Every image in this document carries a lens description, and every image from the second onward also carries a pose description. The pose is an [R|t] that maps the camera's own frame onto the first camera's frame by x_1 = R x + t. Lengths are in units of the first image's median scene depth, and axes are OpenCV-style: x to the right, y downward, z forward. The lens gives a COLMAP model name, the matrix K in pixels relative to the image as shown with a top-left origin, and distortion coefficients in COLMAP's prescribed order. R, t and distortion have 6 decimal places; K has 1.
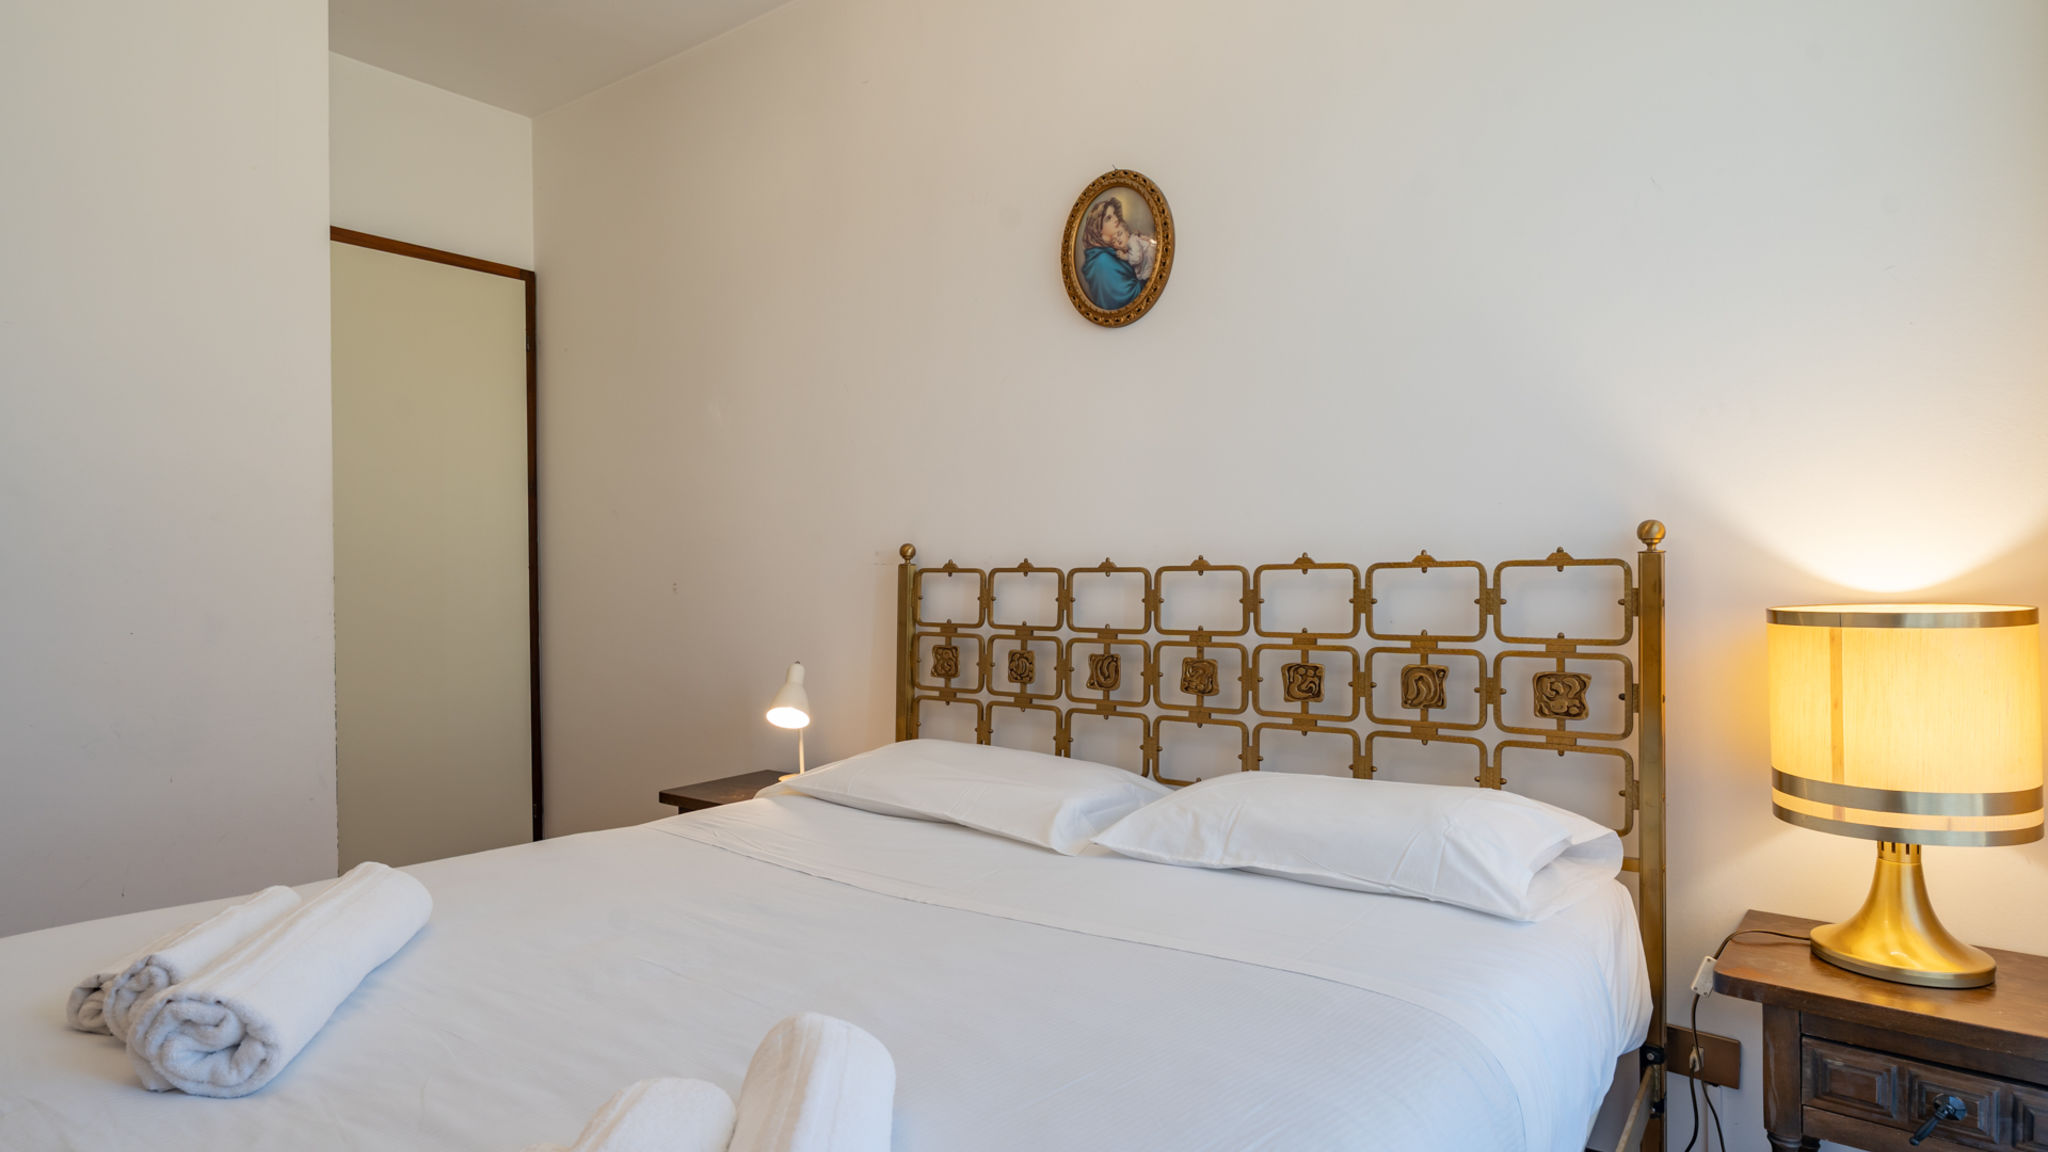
lens RADIAL K [[1286.6, 0, 1022.3], [0, 1286.6, 550.3], [0, 0, 1]] dist [0.000785, -0.000028]
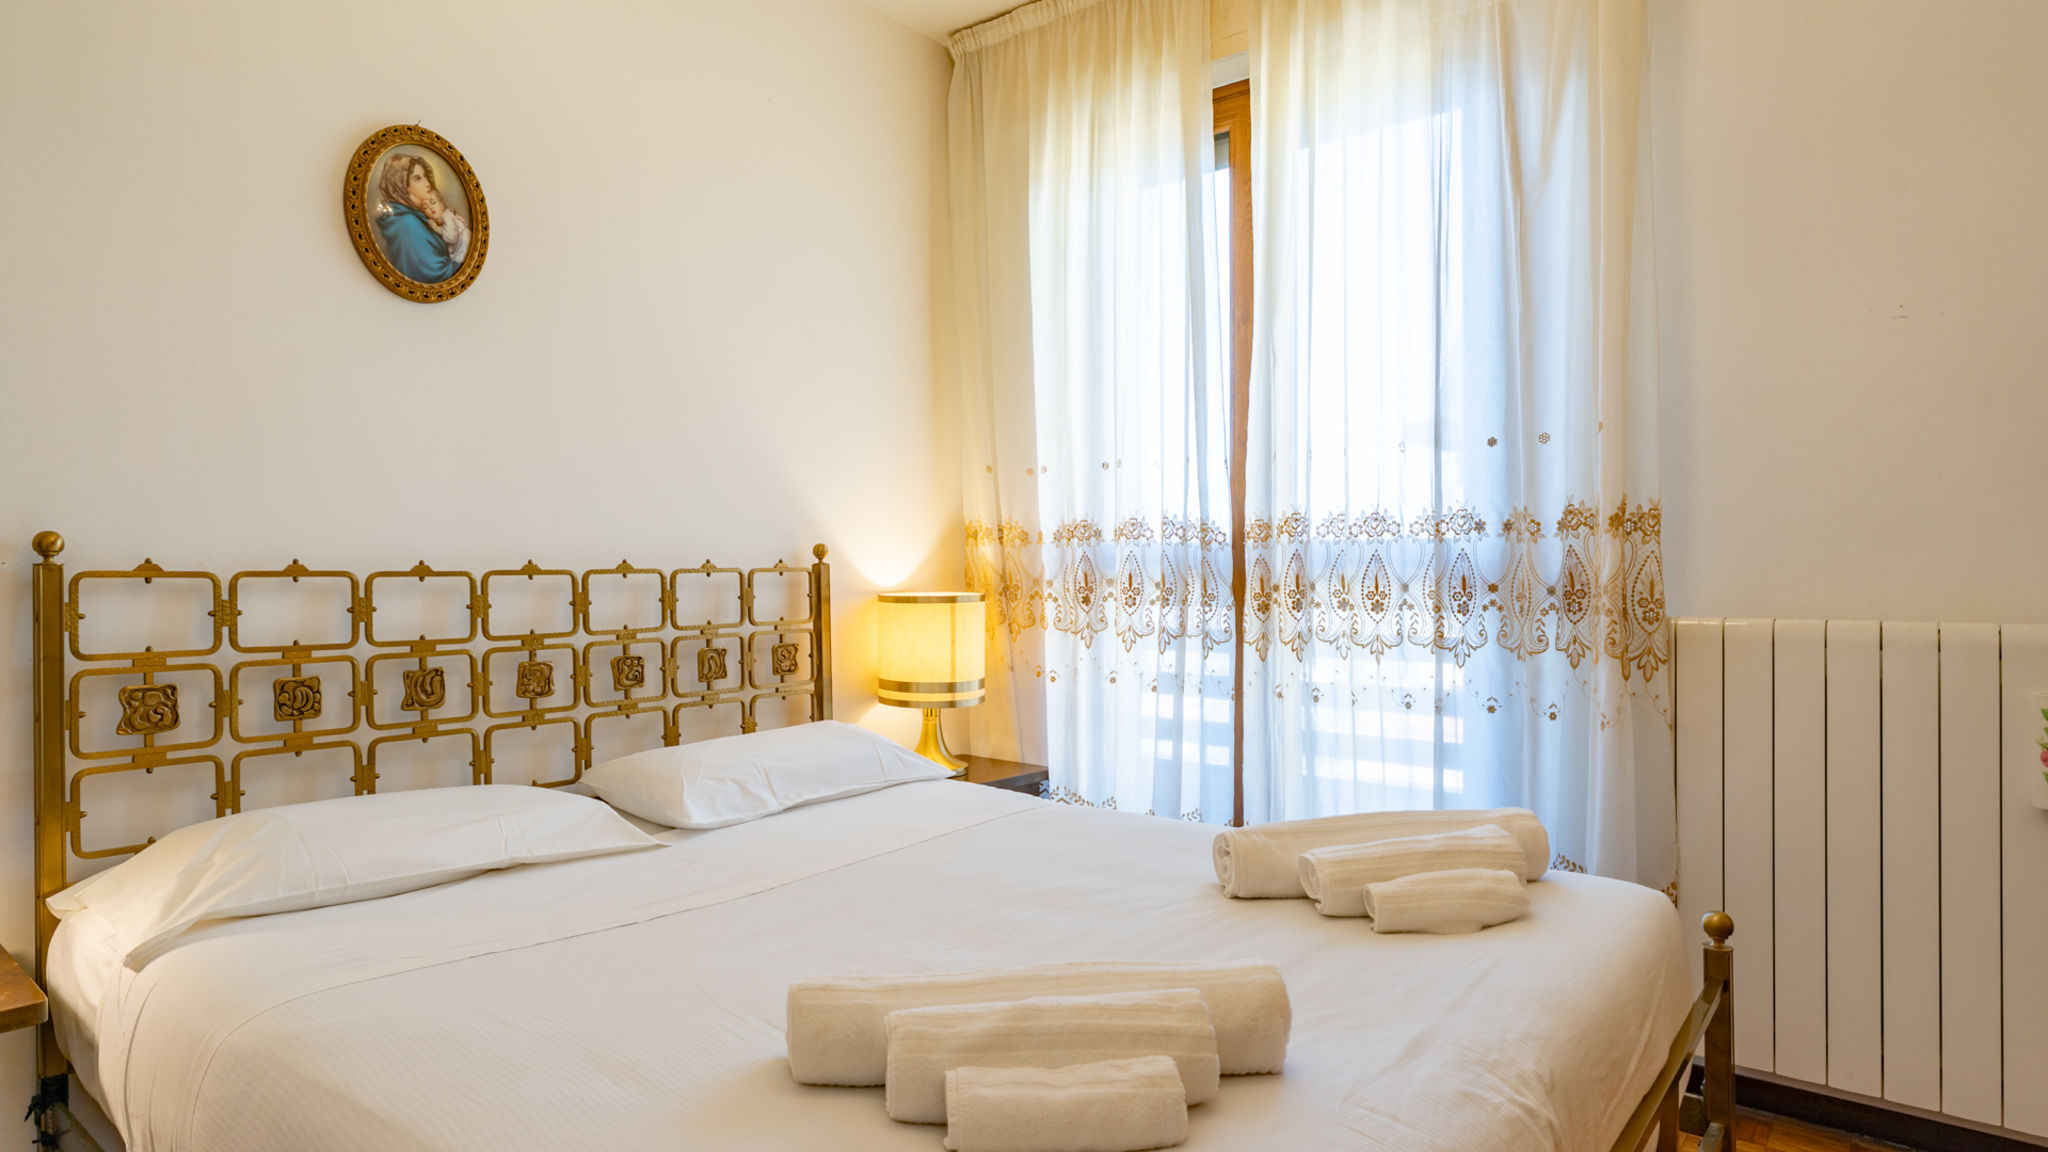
lens RADIAL K [[1127.2, 0, 1021.8], [0, 1127.2, 565.4], [0, 0, 1]] dist [-0.004241, -0.000059]
pose [[-0.013547, 0.014848, 0.999798, -0.715262], [-0.007924, 0.999857, -0.014956, 0.017501], [-0.999877, -0.008125, -0.013428, 0.594993]]
